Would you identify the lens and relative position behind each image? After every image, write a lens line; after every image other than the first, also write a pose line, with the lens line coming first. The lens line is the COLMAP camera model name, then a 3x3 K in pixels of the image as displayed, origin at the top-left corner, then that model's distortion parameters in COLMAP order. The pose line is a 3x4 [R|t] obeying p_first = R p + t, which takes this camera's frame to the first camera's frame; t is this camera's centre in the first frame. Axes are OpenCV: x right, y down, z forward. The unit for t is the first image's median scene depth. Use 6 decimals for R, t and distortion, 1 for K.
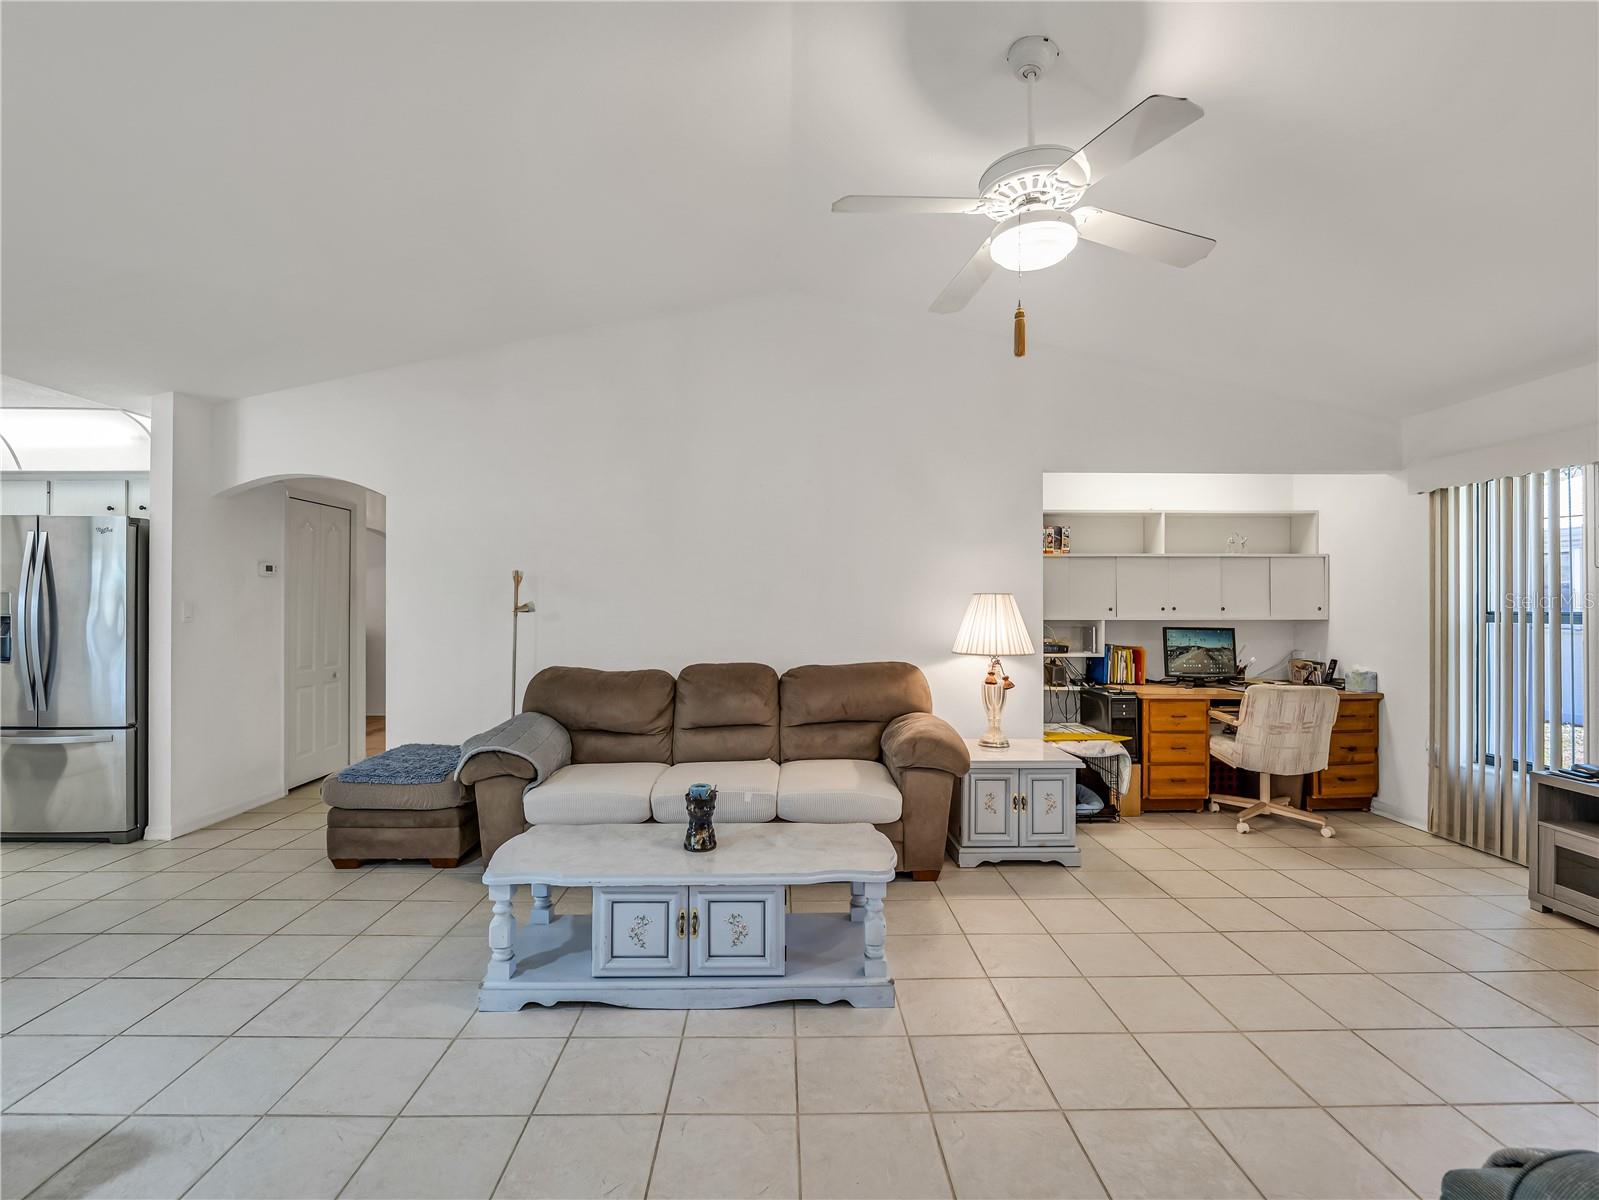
lens RADIAL K [[745.9, 0, 800.6], [0, 745.9, 597.7], [0, 0, 1]] dist [-0.014354, 0.002438]
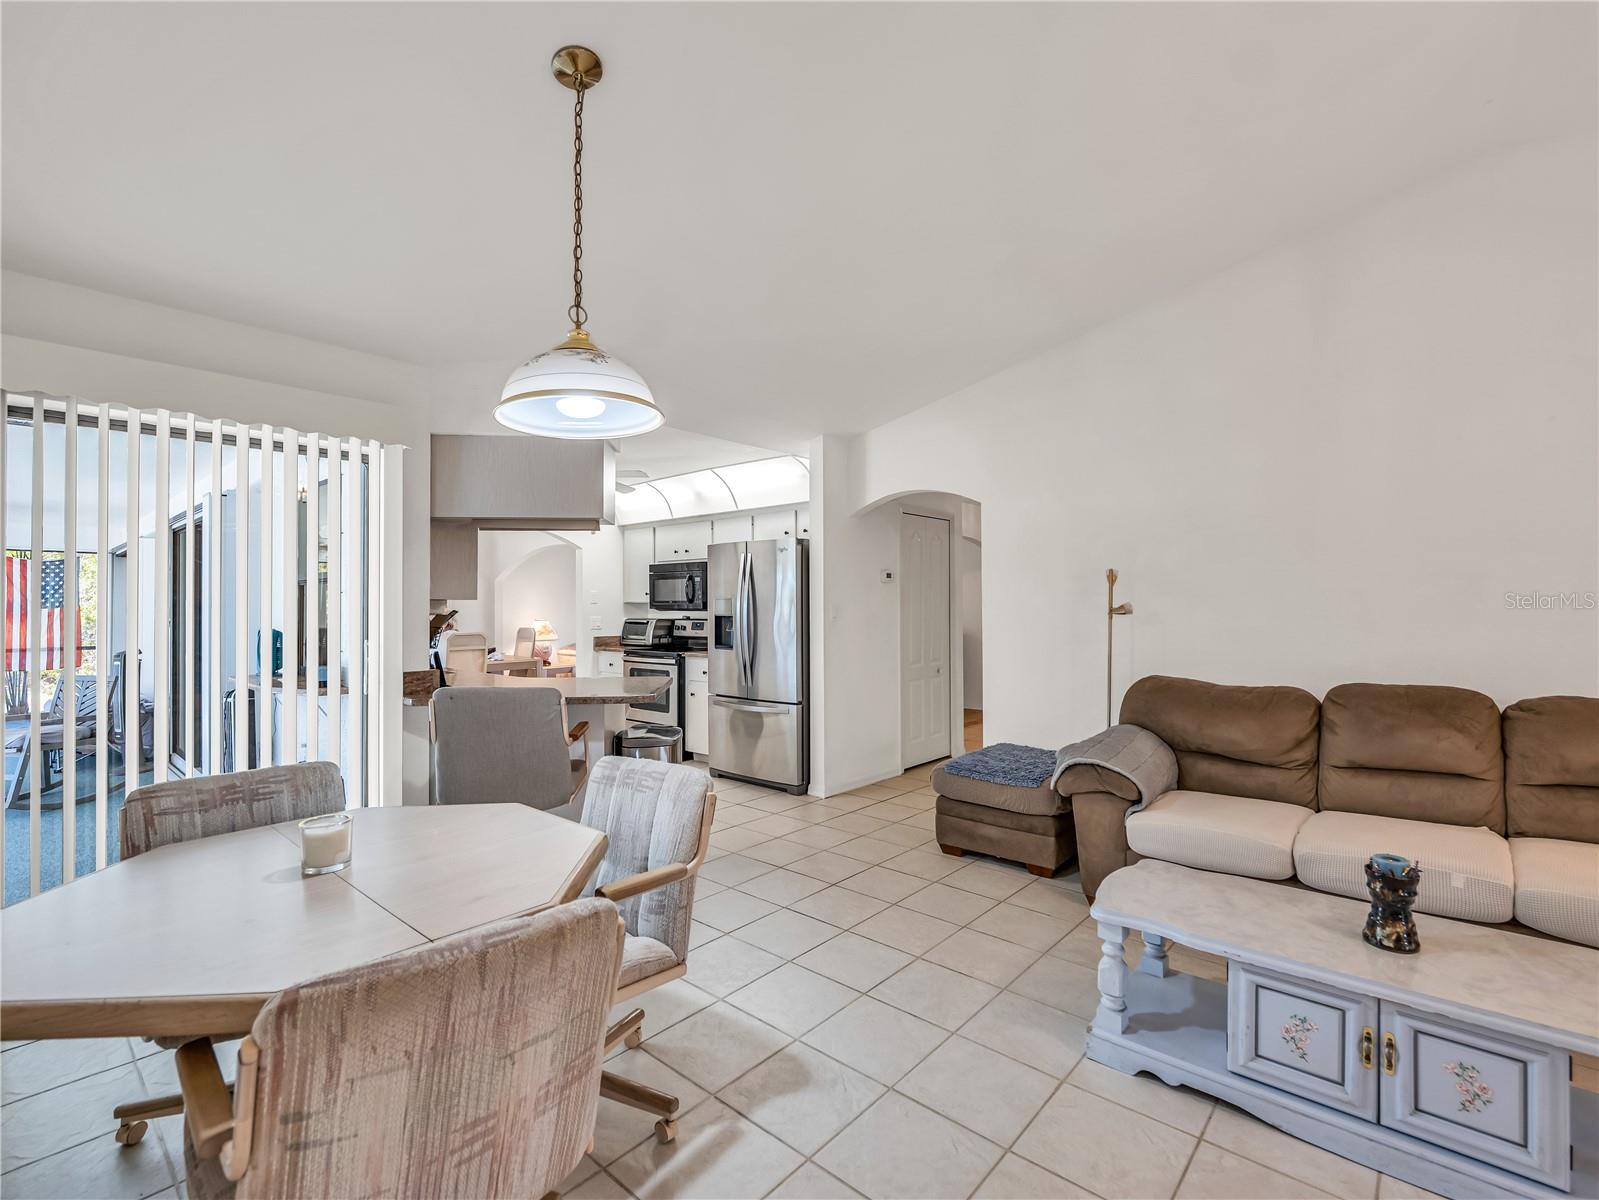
lens RADIAL K [[745.9, 0, 793.4], [0, 745.9, 601.5], [0, 0, 1]] dist [-0.014354, 0.002438]
pose [[0.733314, -0.007212, -0.679852, -0.049809], [0.009079, 0.999958, -0.000815, 0.000741], [0.679830, -0.005575, 0.733349, 0.062776]]
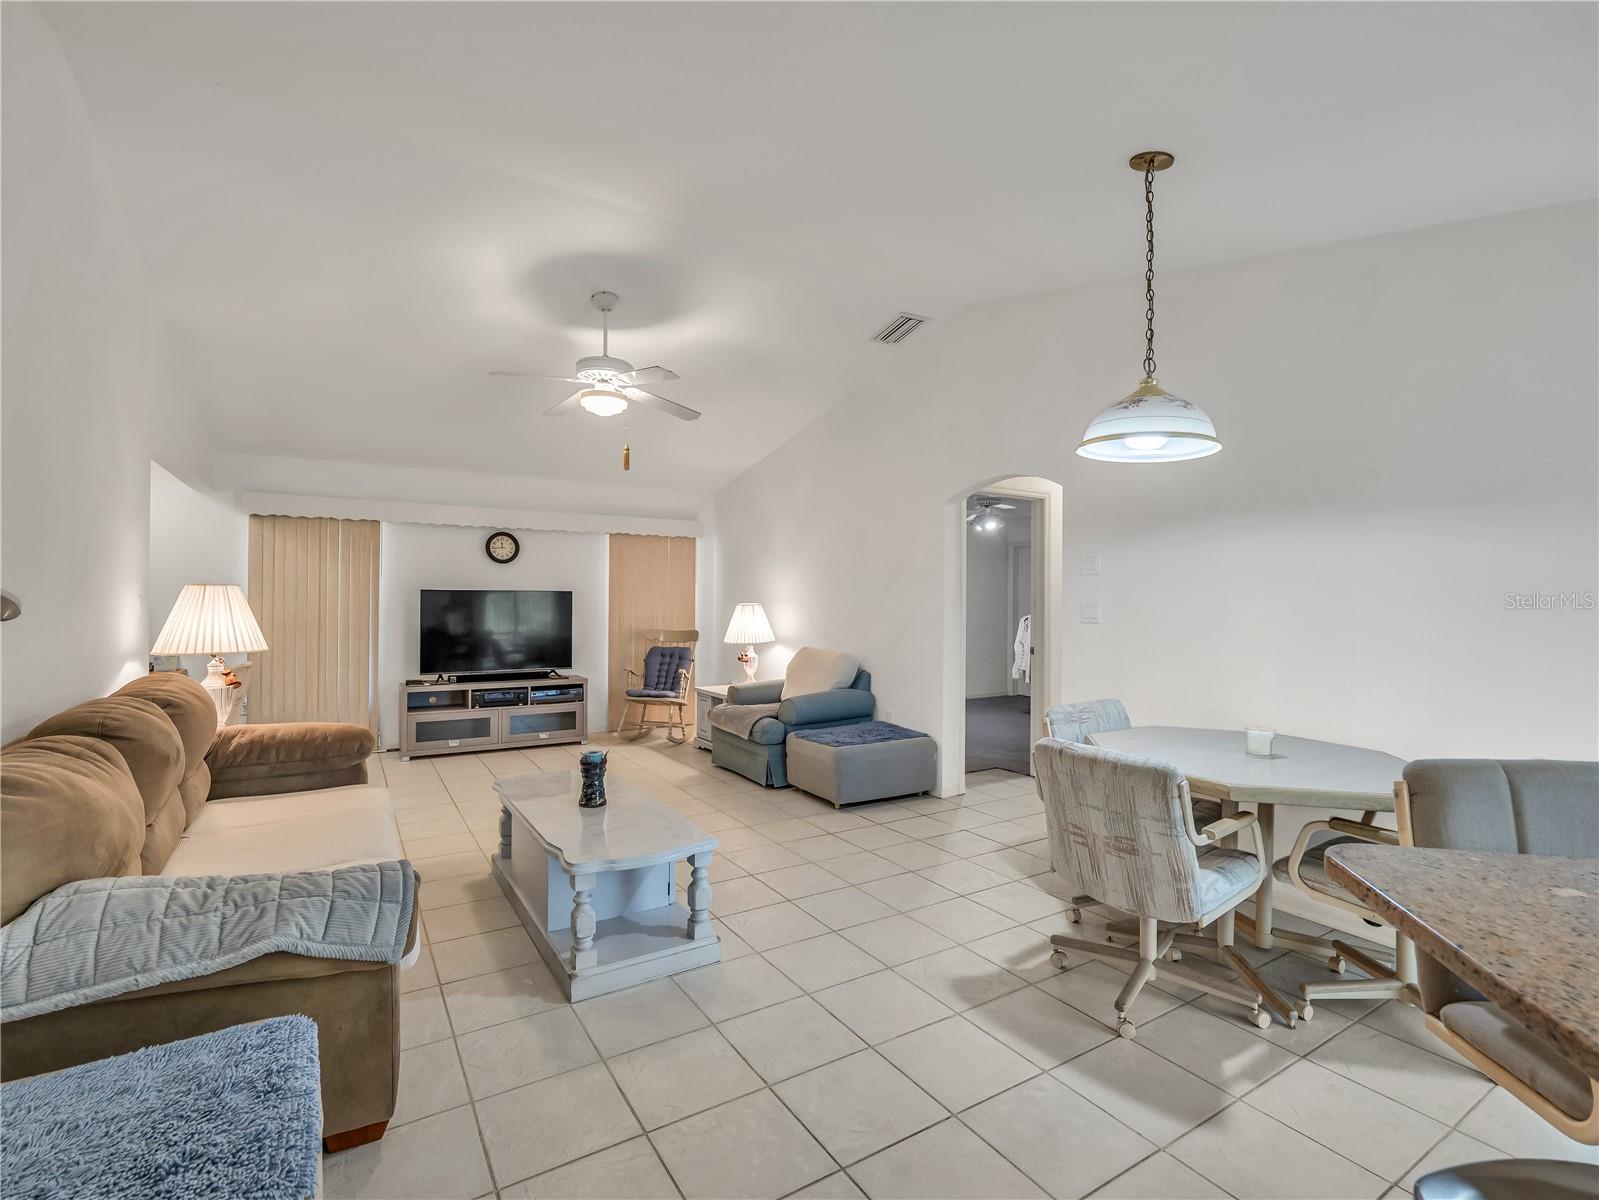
lens RADIAL K [[745.9, 0, 813.8], [0, 745.9, 589.9], [0, 0, 1]] dist [-0.014354, 0.002438]
pose [[-0.529479, 0.007385, 0.848291, -0.915188], [-0.004038, 0.999929, -0.011225, 0.009071], [-0.848314, -0.009368, -0.529411, 0.928809]]
